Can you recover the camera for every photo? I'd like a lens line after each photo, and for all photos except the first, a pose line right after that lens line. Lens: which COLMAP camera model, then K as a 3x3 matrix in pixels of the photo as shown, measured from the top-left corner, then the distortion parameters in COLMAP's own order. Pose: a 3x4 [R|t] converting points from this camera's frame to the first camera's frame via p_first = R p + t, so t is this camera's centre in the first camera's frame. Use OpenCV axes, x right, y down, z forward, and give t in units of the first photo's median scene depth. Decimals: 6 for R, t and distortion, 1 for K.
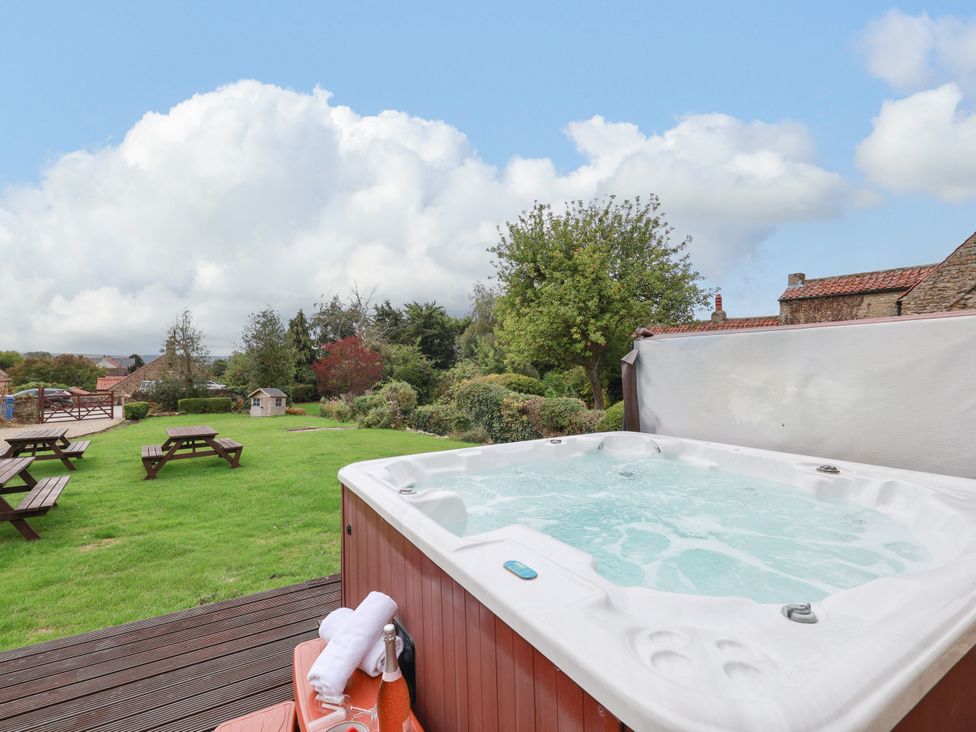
lens RADIAL K [[460.3, 0, 488.4], [0, 460.3, 362.1], [0, 0, 1]] dist [0.000146, 0.000119]
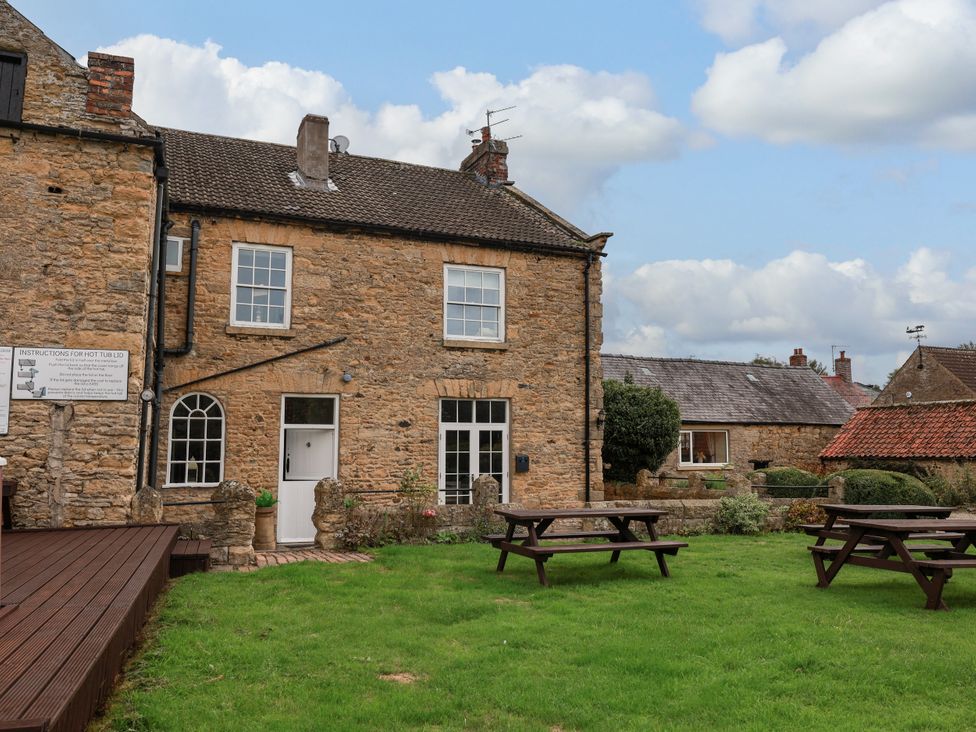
lens RADIAL K [[827.2, 0, 488.0], [0, 827.2, 366.0], [0, 0, 1]] dist [-0.000933, 0.004086]
pose [[-0.252679, -0.085516, -0.963764, 0.215672], [0.004988, 0.995958, -0.089680, 0.032314], [0.967537, -0.027467, -0.251232, 0.440534]]
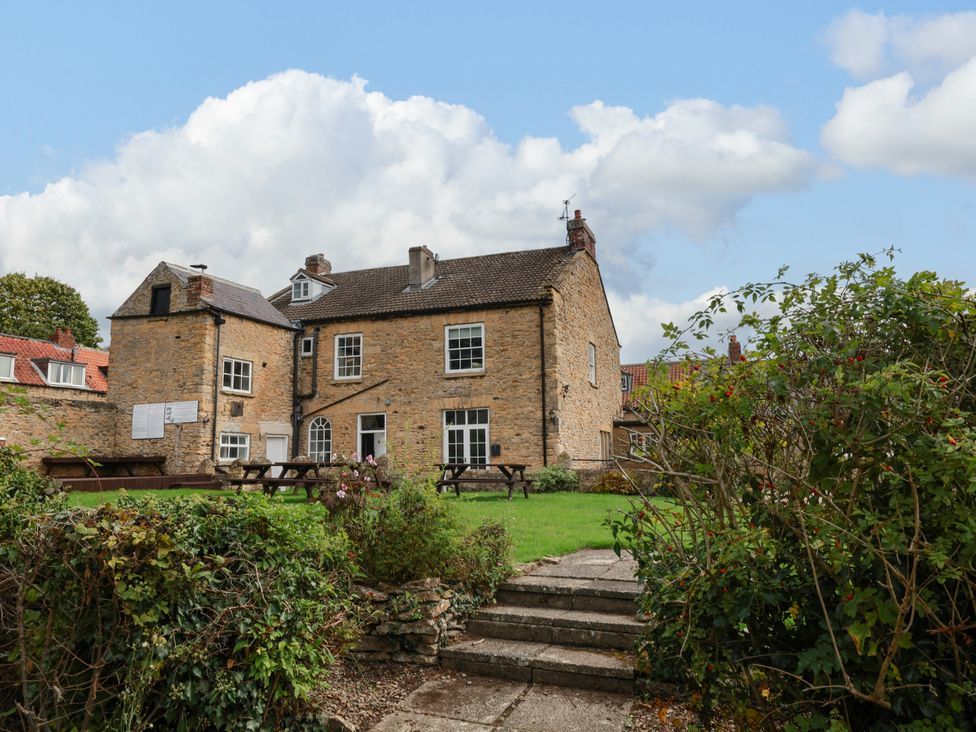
lens RADIAL K [[698.3, 0, 488.0], [0, 698.3, 366.0], [0, 0, 1]] dist [0.000876, 0.000993]
pose [[-0.845438, -0.055087, -0.531225, -0.099478], [0.025476, 0.989375, -0.143140, 0.094979], [0.533465, -0.134549, -0.835052, 1.362252]]
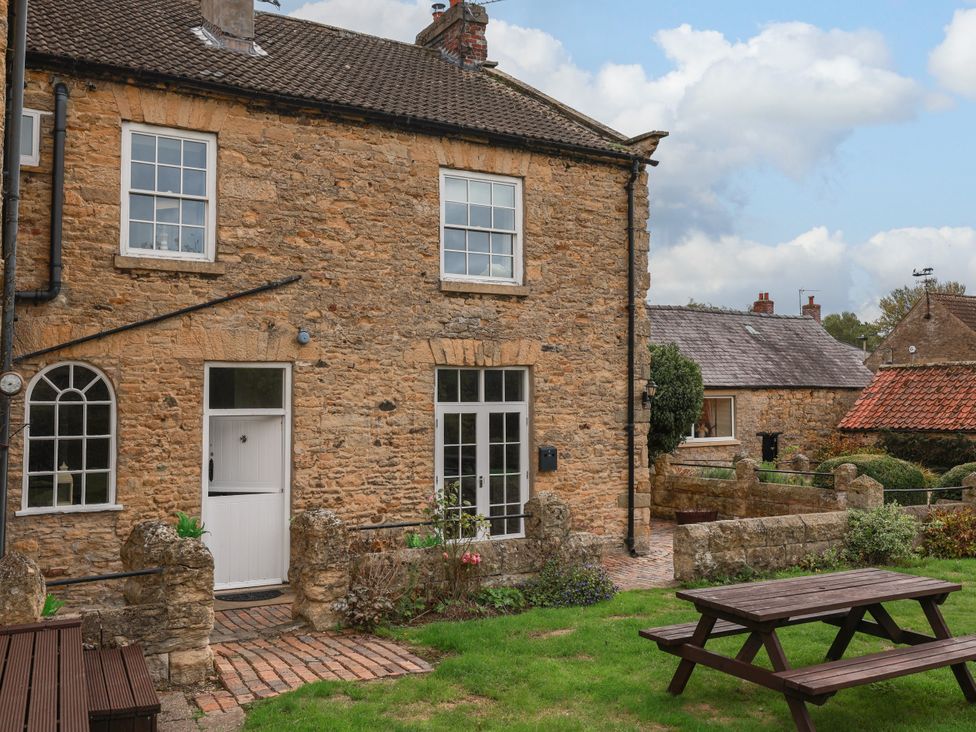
lens RADIAL K [[946.1, 0, 488.0], [0, 946.1, 366.0], [0, 0, 1]] dist [-0.000349, -0.000164]
pose [[-0.126891, -0.026711, -0.991557, 0.022028], [0.009177, 0.999563, -0.028101, 0.001246], [0.991874, -0.012665, -0.126590, 0.265663]]
